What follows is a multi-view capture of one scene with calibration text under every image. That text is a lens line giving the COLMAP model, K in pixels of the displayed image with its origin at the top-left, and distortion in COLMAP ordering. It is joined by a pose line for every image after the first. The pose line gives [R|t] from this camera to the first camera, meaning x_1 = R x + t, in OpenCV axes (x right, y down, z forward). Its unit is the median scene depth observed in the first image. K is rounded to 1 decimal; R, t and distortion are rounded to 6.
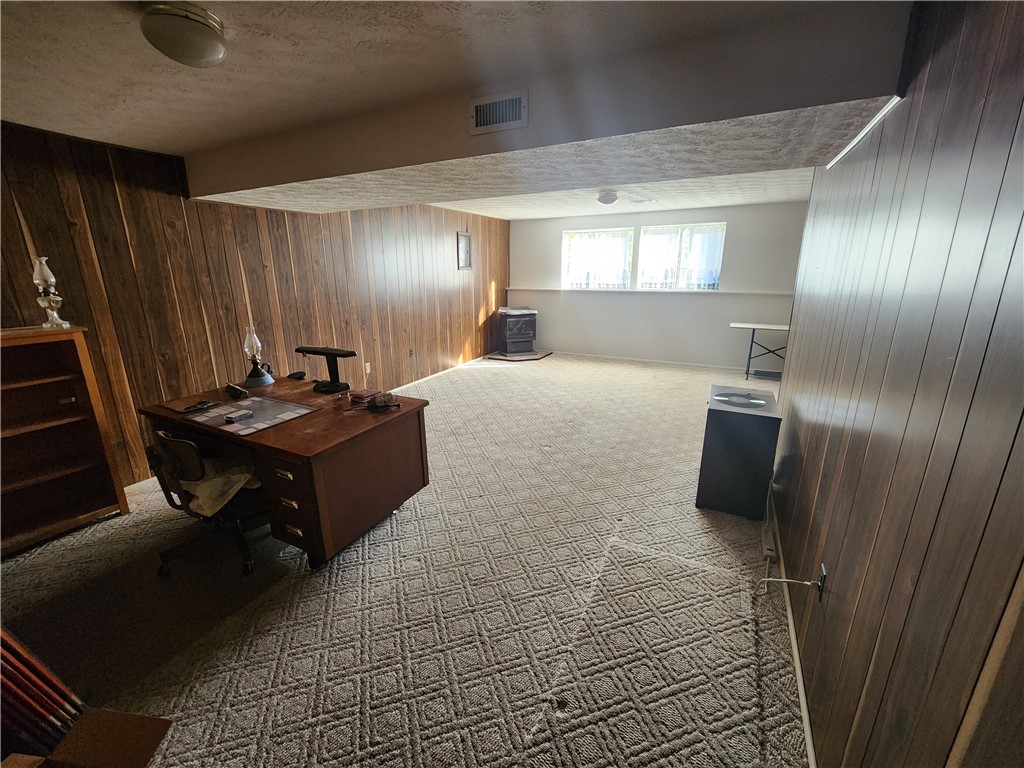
lens RADIAL K [[421.2, 0, 506.5], [0, 421.2, 381.0], [0, 0, 1]] dist [-0.000010, 0.000437]
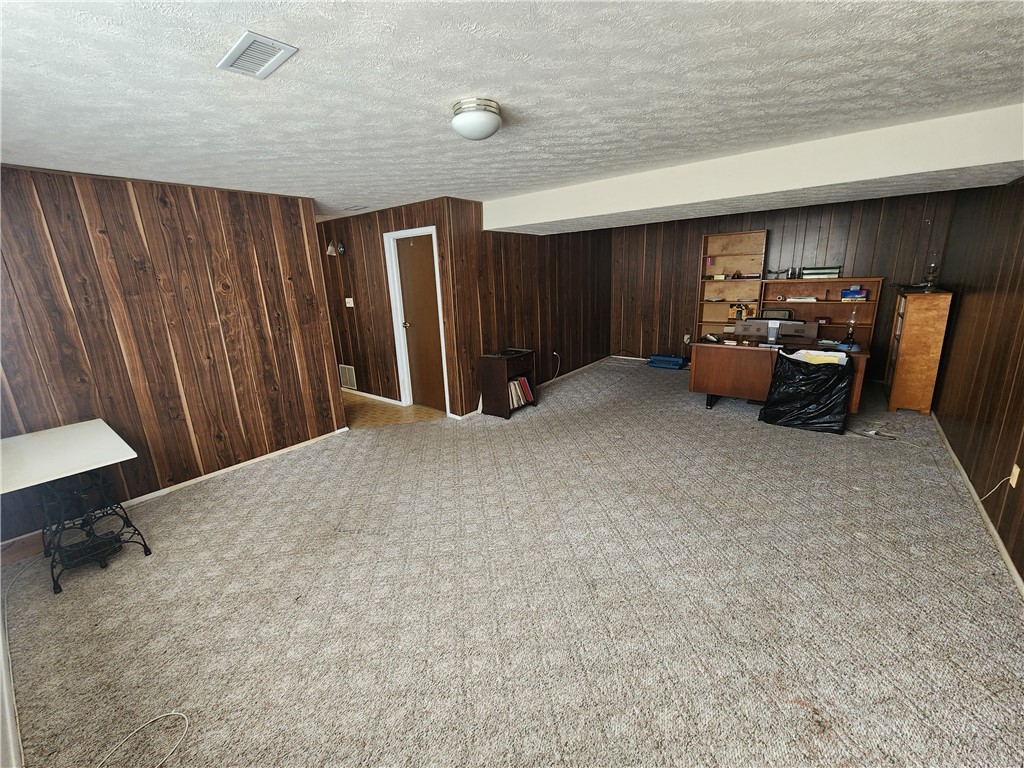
lens RADIAL K [[421.2, 0, 506.5], [0, 421.2, 381.0], [0, 0, 1]] dist [-0.000010, 0.000437]
pose [[-0.981551, 0.004829, 0.191139, 0.096387], [0.099372, 0.866943, 0.488400, -0.298216], [-0.163348, 0.498383, -0.851429, 1.070071]]
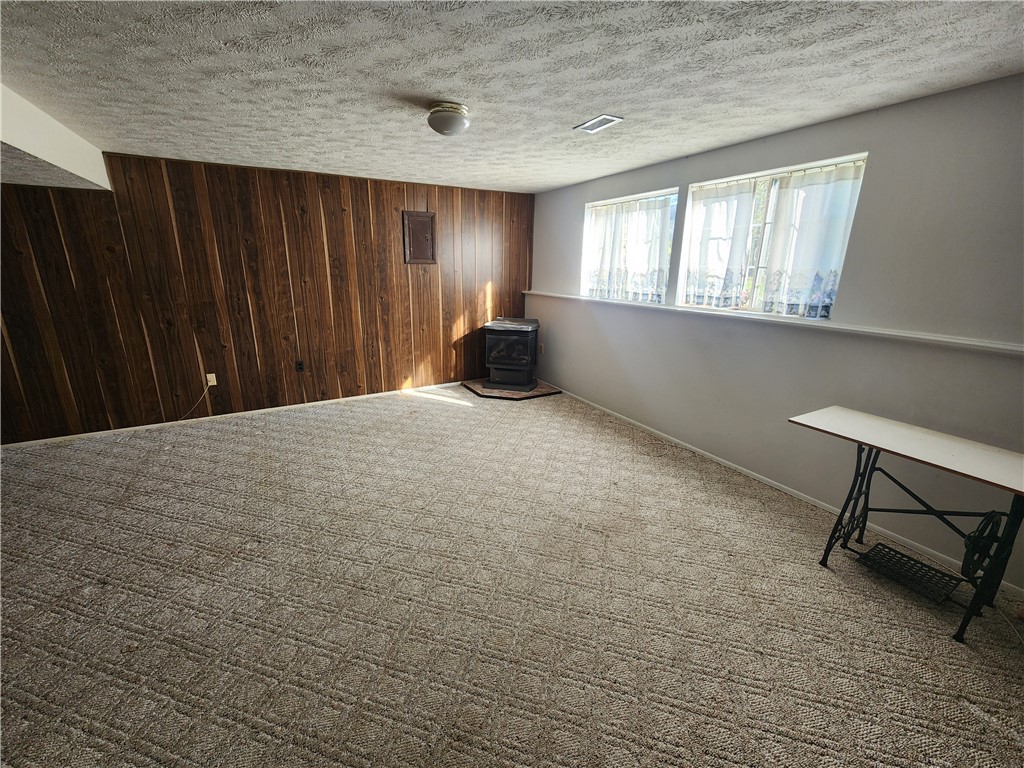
lens RADIAL K [[421.2, 0, 506.5], [0, 421.2, 381.0], [0, 0, 1]] dist [-0.000010, 0.000437]
pose [[0.835637, 0.161593, -0.524974, 0.439390], [-0.158726, 0.986012, 0.050851, -0.121366], [0.525848, 0.040834, 0.849598, 0.454573]]
